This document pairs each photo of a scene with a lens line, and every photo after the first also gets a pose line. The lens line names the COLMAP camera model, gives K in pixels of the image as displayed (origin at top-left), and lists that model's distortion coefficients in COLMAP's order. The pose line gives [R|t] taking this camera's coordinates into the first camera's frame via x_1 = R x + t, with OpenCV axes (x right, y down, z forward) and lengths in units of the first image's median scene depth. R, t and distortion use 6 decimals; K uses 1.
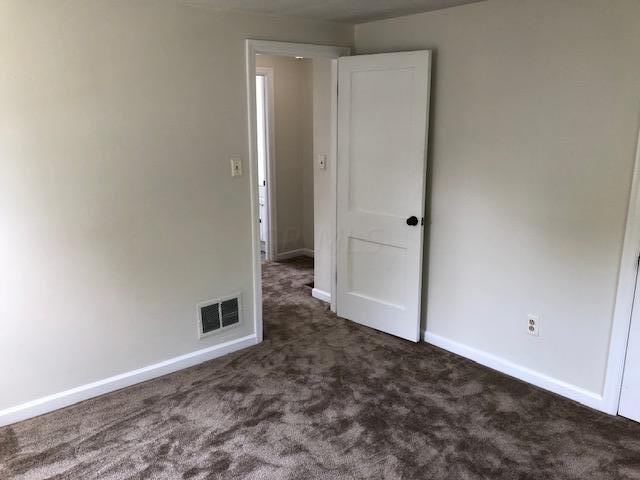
lens RADIAL K [[537.9, 0, 320.0], [0, 537.9, 240.0], [0, 0, 1]] dist [0.001600, -0.006727]
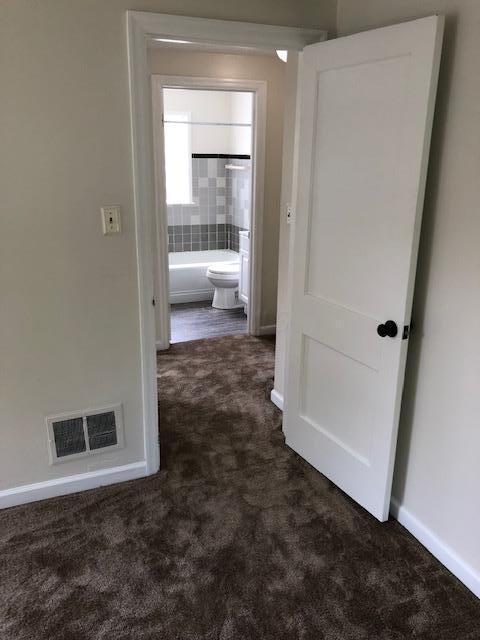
lens RADIAL K [[537.9, 0, 240.0], [0, 537.9, 320.0], [0, 0, 1]] dist [0.001600, -0.006727]
pose [[0.956017, 0.104875, -0.273923, 0.176152], [-0.085027, 0.992883, 0.083387, -0.079184], [0.280718, -0.056428, 0.958130, 0.398545]]
